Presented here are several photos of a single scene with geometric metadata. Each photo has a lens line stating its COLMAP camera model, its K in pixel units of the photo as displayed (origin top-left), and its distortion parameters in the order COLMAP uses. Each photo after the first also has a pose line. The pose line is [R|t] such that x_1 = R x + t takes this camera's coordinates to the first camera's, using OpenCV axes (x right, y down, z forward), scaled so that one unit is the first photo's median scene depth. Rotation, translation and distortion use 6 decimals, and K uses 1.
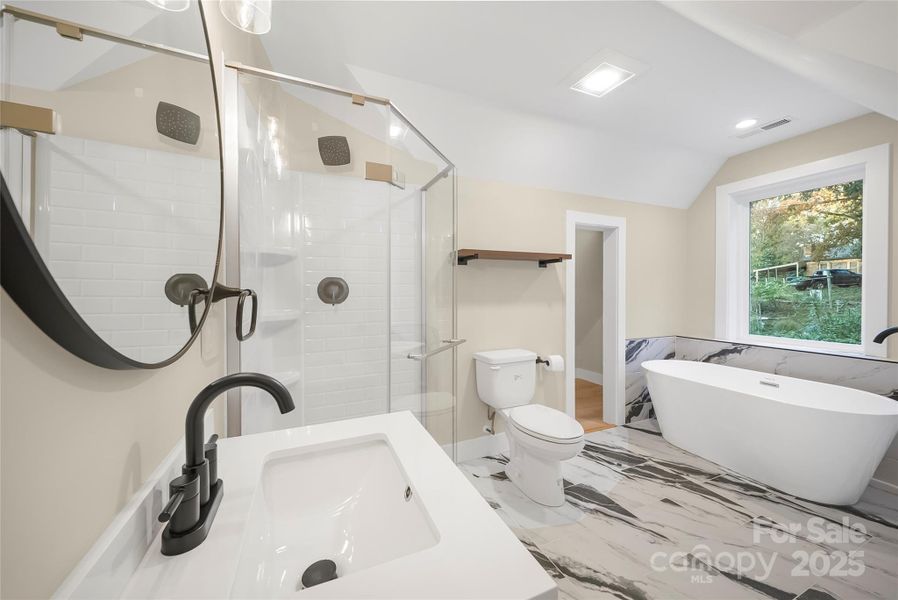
lens RADIAL K [[324.2, 0, 449.0], [0, 324.2, 300.0], [0, 0, 1]] dist [0.001670, 0.000037]
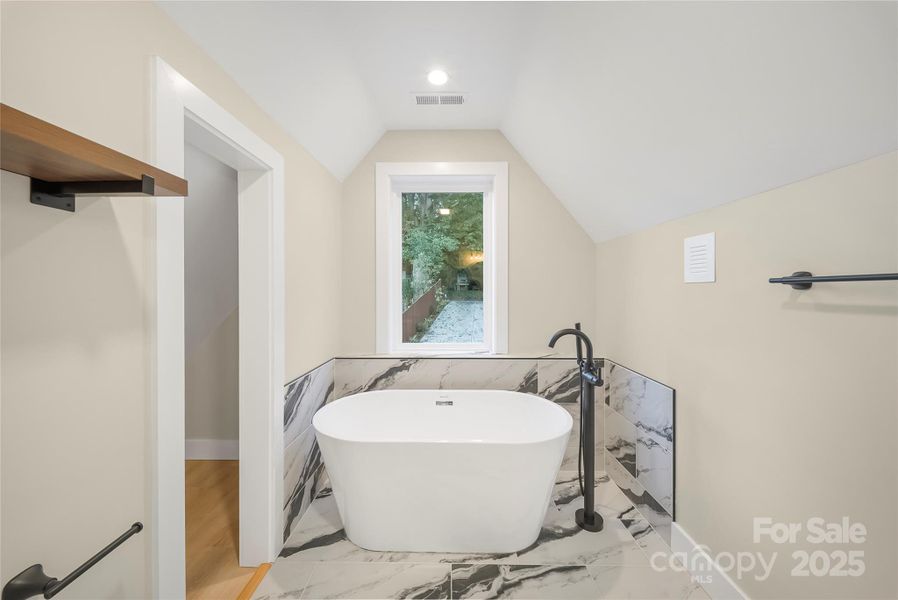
lens RADIAL K [[340.2, 0, 444.9], [0, 340.2, 290.2], [0, 0, 1]] dist [0.013742, -0.000048]
pose [[0.424322, 0.006282, 0.905489, 0.164011], [0.023171, 0.999573, -0.017793, -0.020763], [-0.905215, 0.028531, 0.423996, 0.576109]]
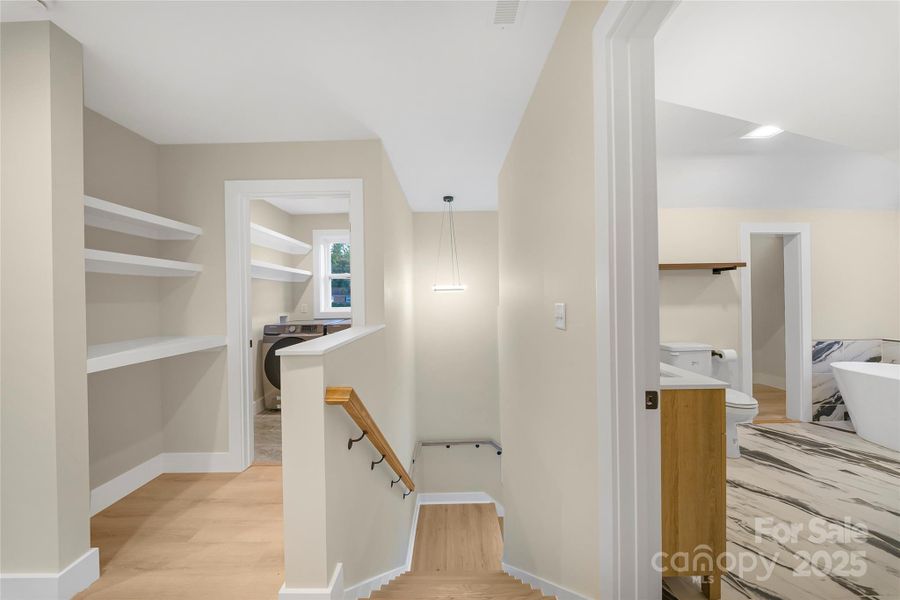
lens RADIAL K [[357.6, 0, 450.0], [0, 357.6, 300.0], [0, 0, 1]] dist [-0.001255, 0.000293]
pose [[0.939850, -0.005704, -0.341540, -0.171585], [0.000693, 0.999890, -0.014793, 0.010715], [0.341587, 0.013667, 0.939751, -0.529082]]
